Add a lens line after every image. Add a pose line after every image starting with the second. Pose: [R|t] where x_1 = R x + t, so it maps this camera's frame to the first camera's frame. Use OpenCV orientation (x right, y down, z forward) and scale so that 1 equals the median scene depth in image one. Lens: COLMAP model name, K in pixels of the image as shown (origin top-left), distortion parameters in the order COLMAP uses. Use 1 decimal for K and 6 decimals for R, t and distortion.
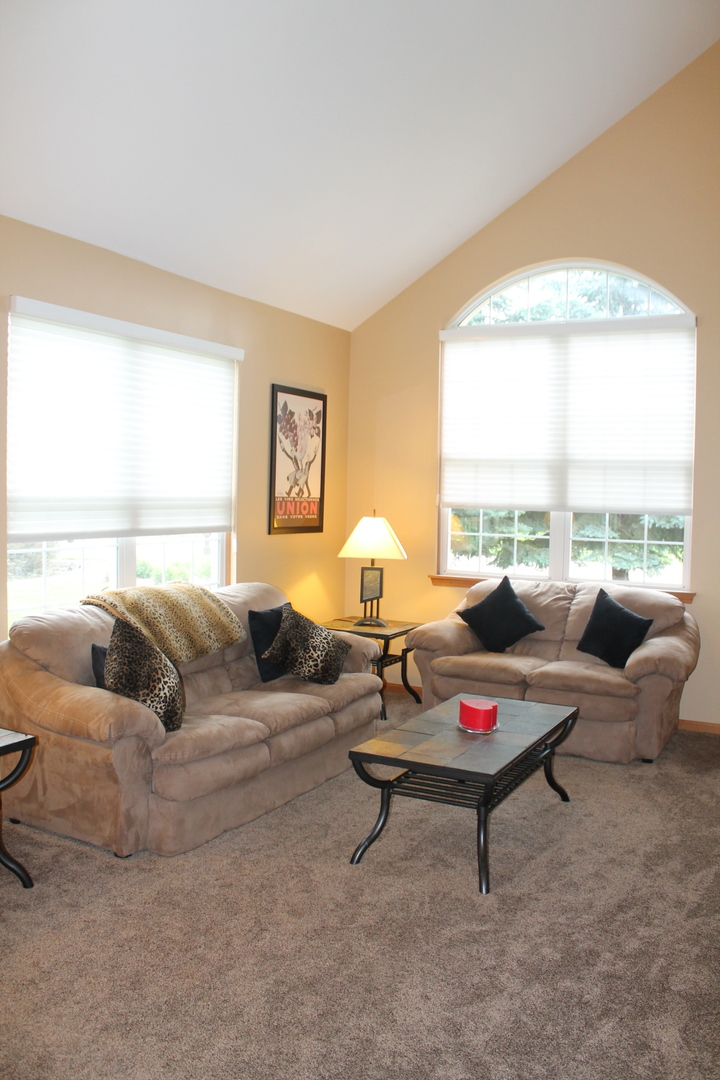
lens RADIAL K [[912.2, 0, 356.4], [0, 912.2, 529.6], [0, 0, 1]] dist [-0.149078, 0.113801]
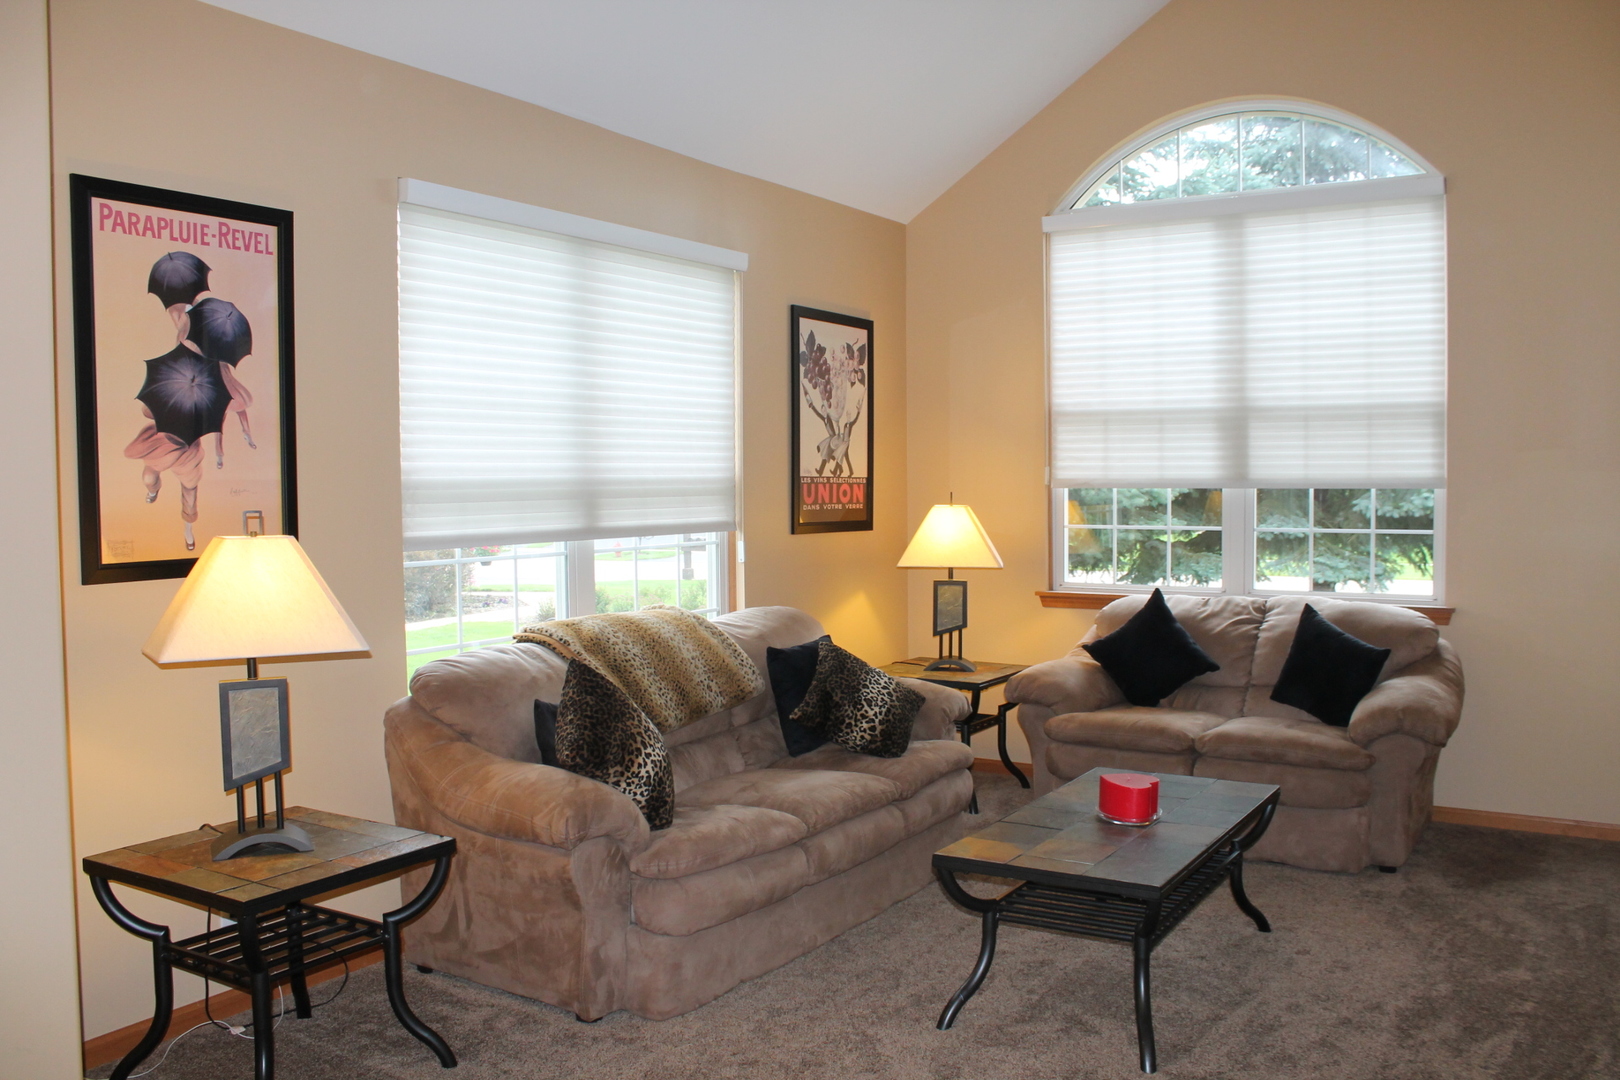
lens RADIAL K [[1368.4, 0, 811.3], [0, 1368.4, 541.8], [0, 0, 1]] dist [-0.149078, 0.113801]
pose [[0.997182, -0.025087, -0.070695, -0.015368], [0.025130, 0.999684, -0.000277, 0.014208], [0.070680, -0.001500, 0.997498, 0.018612]]
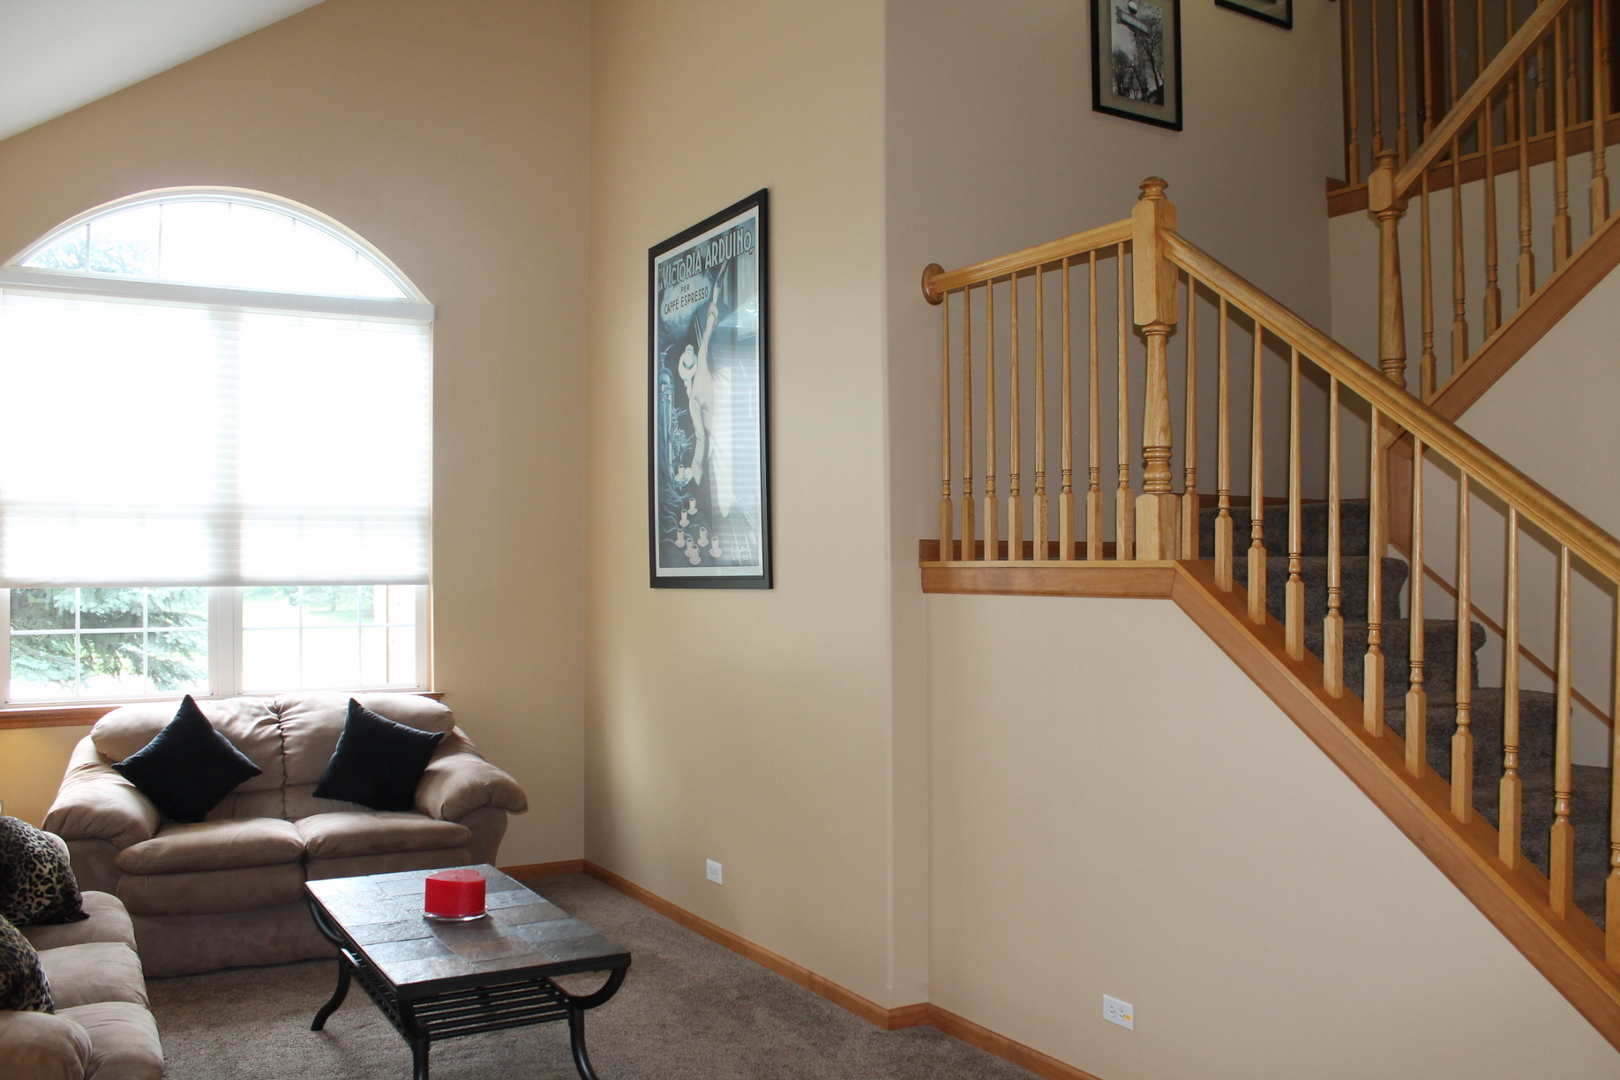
lens RADIAL K [[1368.4, 0, 814.4], [0, 1368.4, 555.1], [0, 0, 1]] dist [-0.149078, 0.113801]
pose [[0.514980, -0.017213, 0.857029, -0.462134], [0.053339, 0.998504, -0.011996, -0.011566], [-0.855541, 0.051891, 0.515128, 0.220157]]
